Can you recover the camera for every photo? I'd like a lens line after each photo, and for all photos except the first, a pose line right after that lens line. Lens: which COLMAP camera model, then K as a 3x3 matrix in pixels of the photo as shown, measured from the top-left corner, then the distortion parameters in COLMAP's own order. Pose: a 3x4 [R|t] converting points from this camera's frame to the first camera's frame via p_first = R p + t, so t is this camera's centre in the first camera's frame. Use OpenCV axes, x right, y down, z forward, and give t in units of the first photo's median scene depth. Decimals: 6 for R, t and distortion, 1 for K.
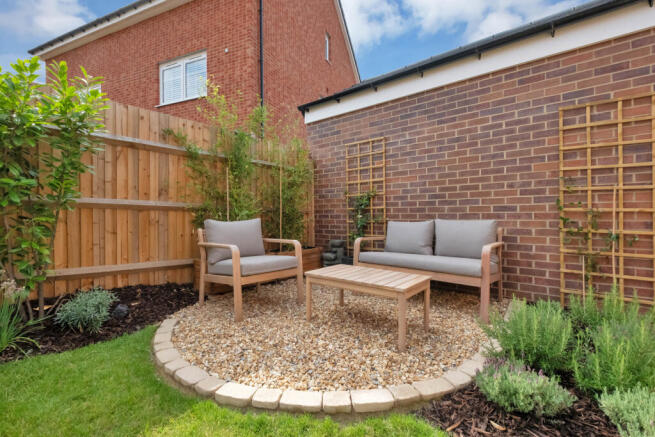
lens RADIAL K [[300.3, 0, 338.9], [0, 300.3, 217.9], [0, 0, 1]] dist [-0.001071, -0.000357]
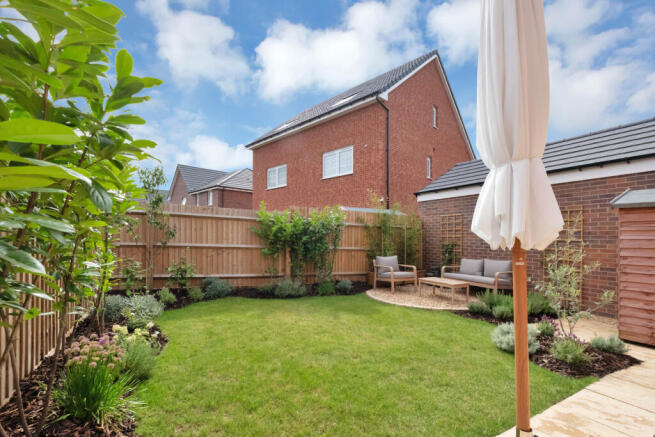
lens RADIAL K [[303.0, 0, 307.0], [0, 303.0, 238.2], [0, 0, 1]] dist [0.001196, 0.000023]
pose [[0.901780, 0.009113, -0.432099, 0.127773], [-0.008303, 0.999958, 0.003761, -0.146762], [0.432116, 0.000197, 0.901818, -1.526352]]
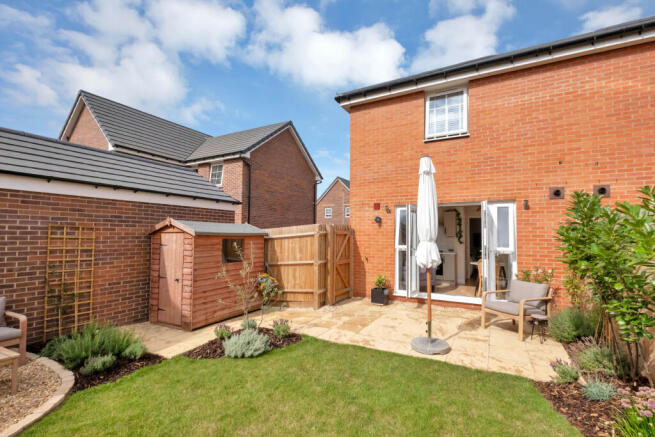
lens RADIAL K [[300.3, 0, 338.9], [0, 300.3, 217.9], [0, 0, 1]] dist [-0.001071, -0.000357]
pose [[-0.194289, 0.052183, 0.979555, -1.160353], [-0.009864, 0.998430, -0.055145, -0.293645], [-0.980895, -0.020376, -0.193469, -0.274735]]
